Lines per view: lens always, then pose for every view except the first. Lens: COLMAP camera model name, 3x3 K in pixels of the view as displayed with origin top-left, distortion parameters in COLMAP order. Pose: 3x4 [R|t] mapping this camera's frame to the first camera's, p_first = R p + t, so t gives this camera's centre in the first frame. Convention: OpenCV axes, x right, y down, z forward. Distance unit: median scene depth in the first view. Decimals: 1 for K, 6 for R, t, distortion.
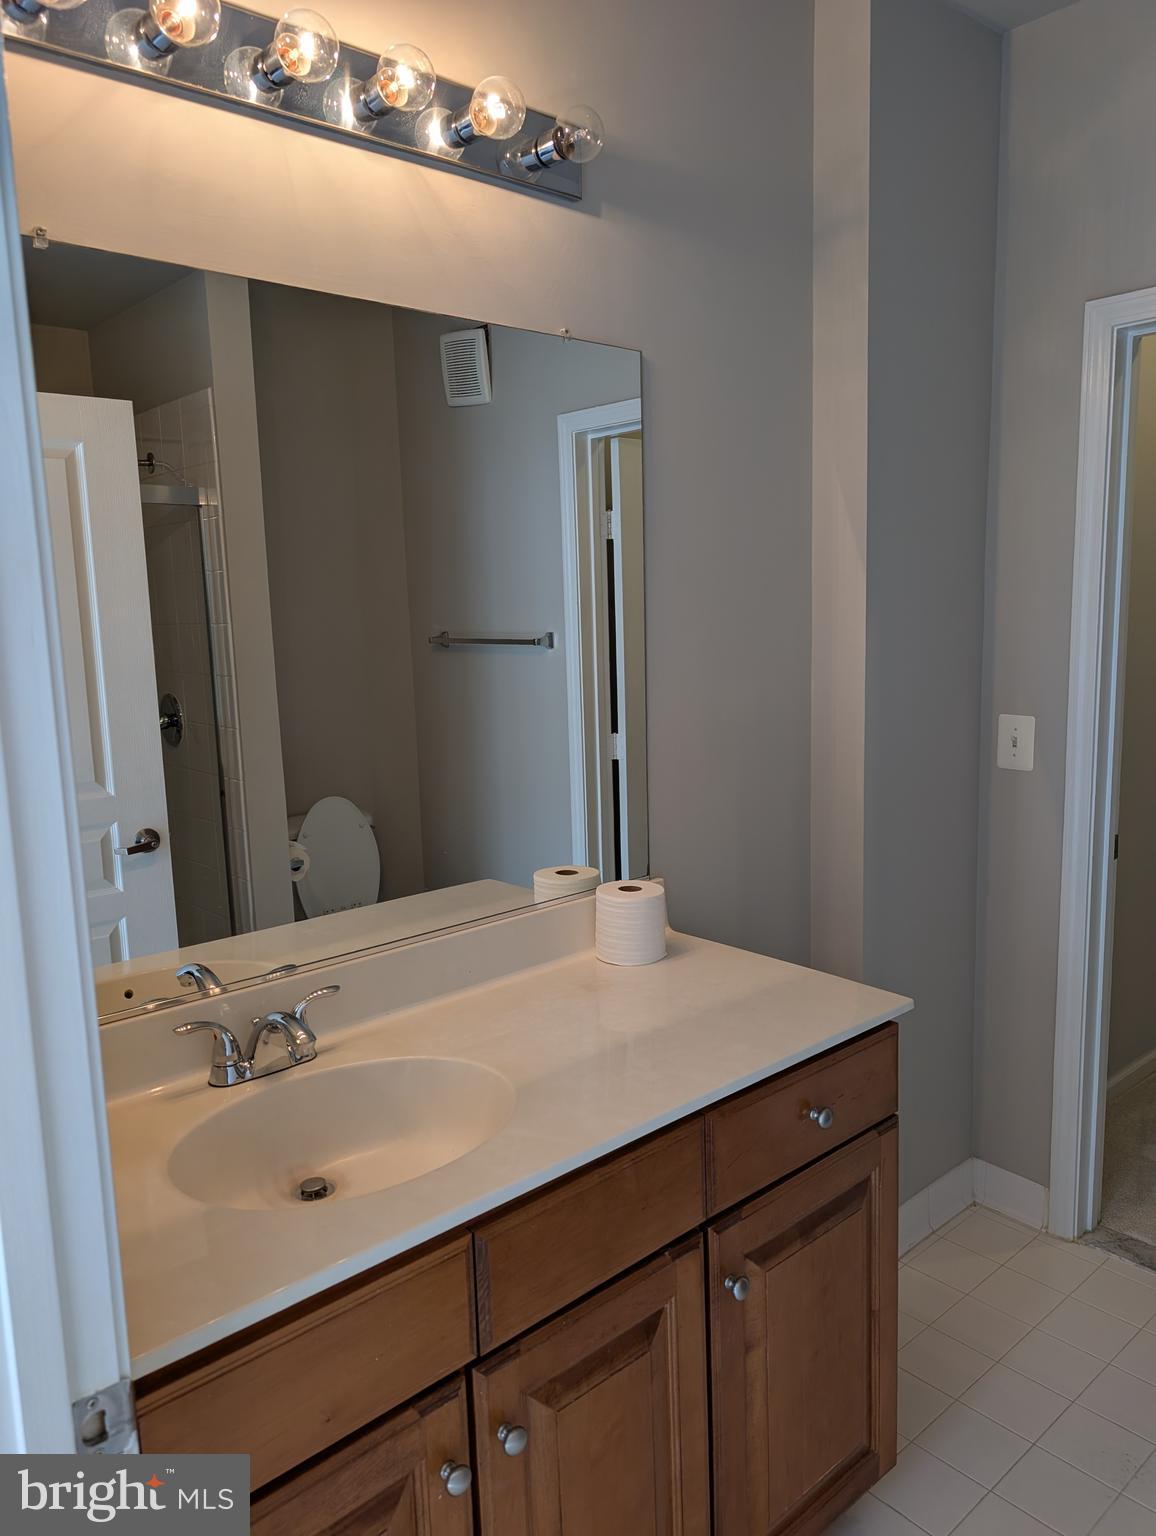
lens RADIAL K [[1089.4, 0, 620.3], [0, 1089.4, 762.3], [0, 0, 1]] dist [0.020327, -0.008478]
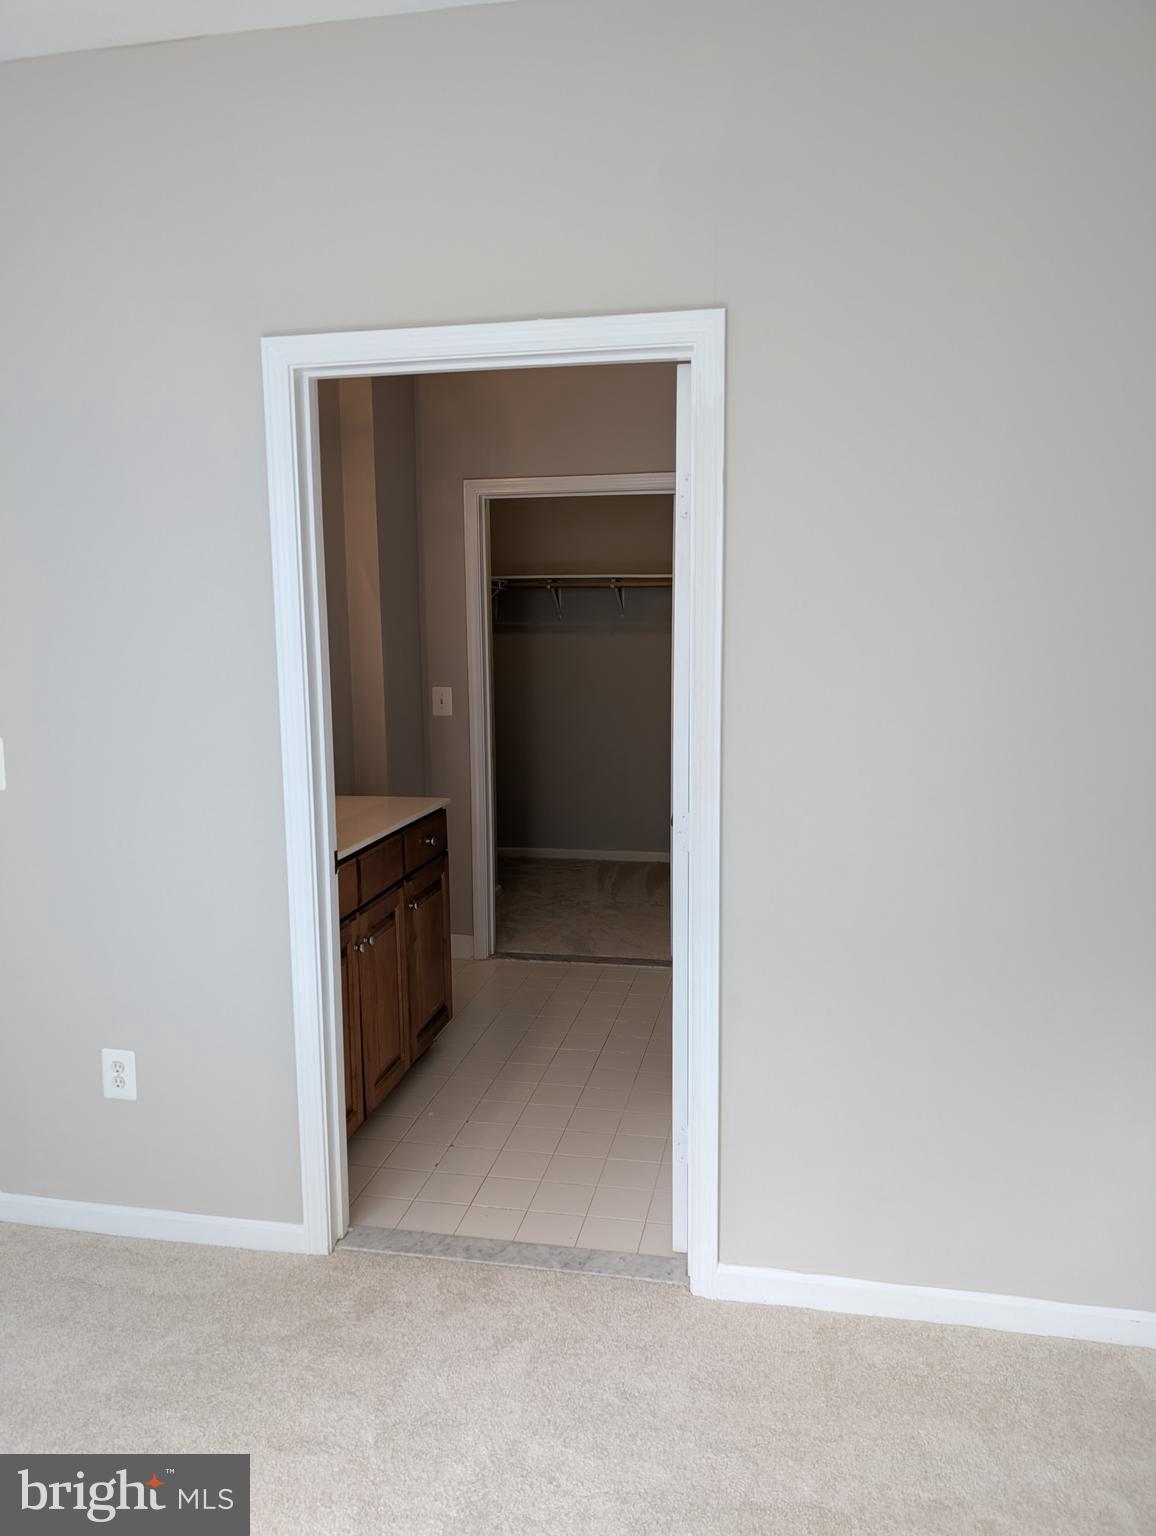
lens RADIAL K [[1089.4, 0, 582.8], [0, 1089.4, 763.6], [0, 0, 1]] dist [0.020327, -0.008478]
pose [[0.805352, -0.059079, 0.589846, -0.730721], [0.078368, 0.996899, -0.007152, 0.158783], [-0.587594, 0.051985, 0.807484, -0.862088]]
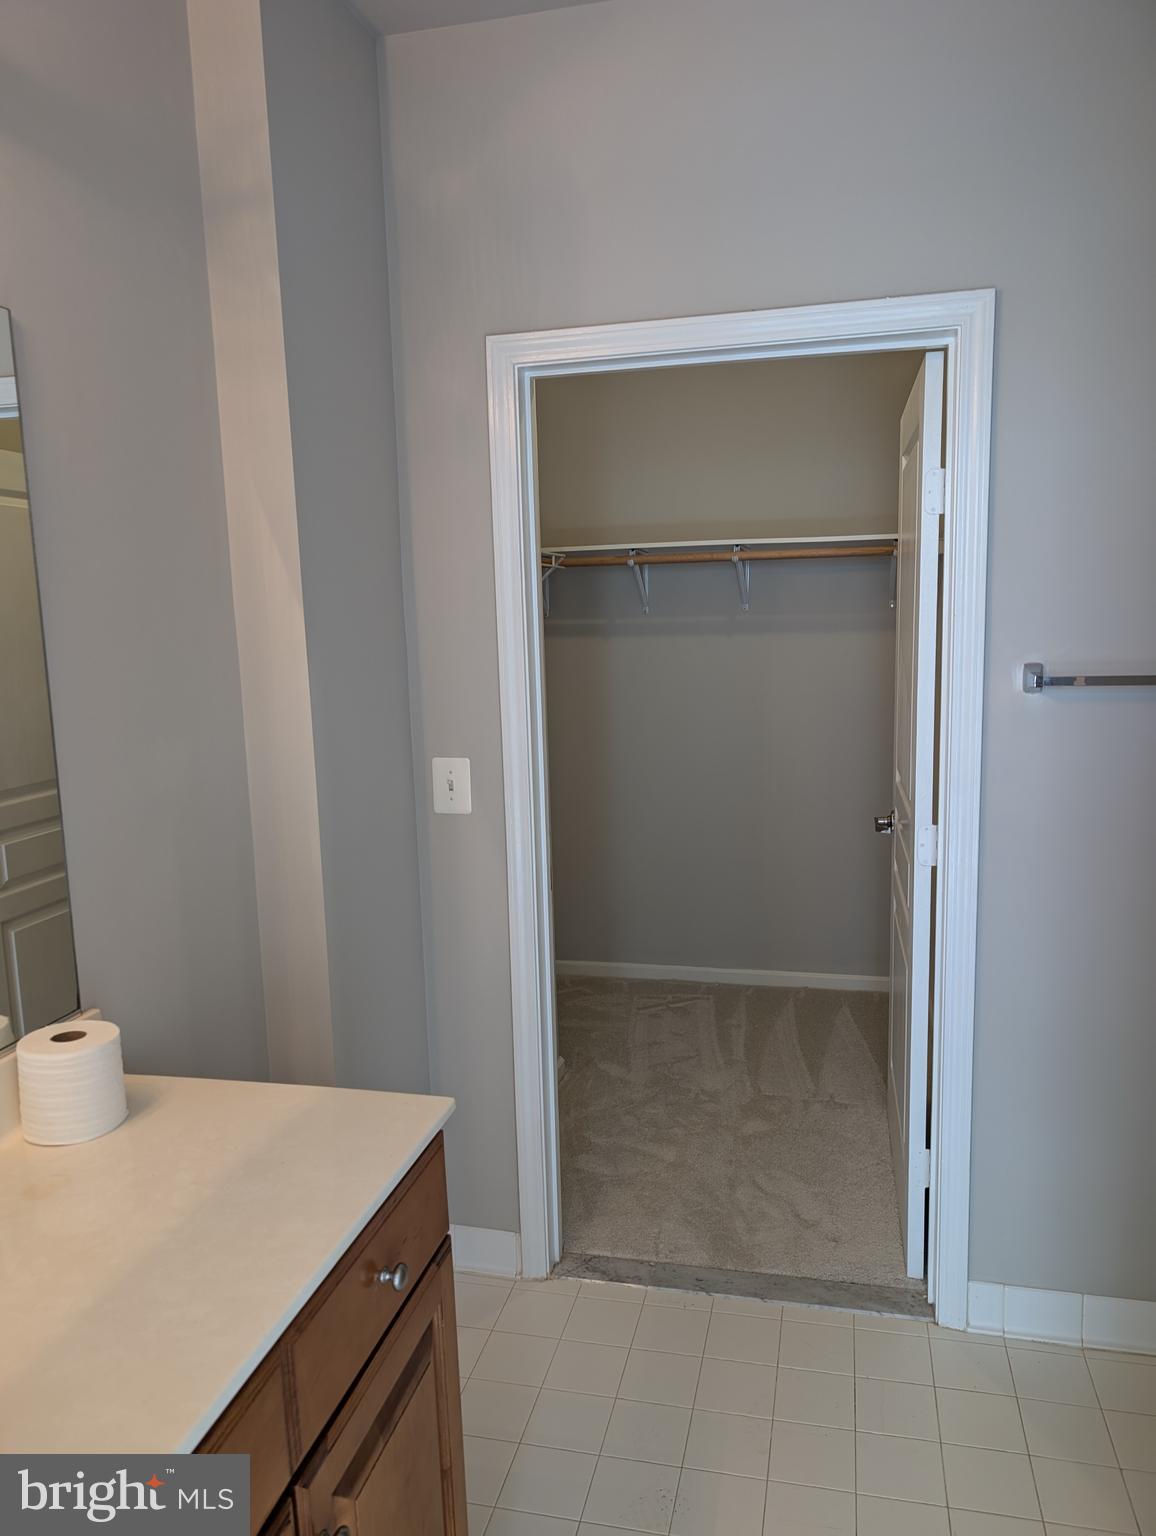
lens RADIAL K [[1089.4, 0, 576.9], [0, 1089.4, 776.5], [0, 0, 1]] dist [0.020327, -0.008478]
pose [[0.830688, -0.083952, 0.550372, -0.096464], [0.092340, 0.995649, 0.012501, -0.036540], [-0.549027, 0.040437, 0.834826, 0.178769]]
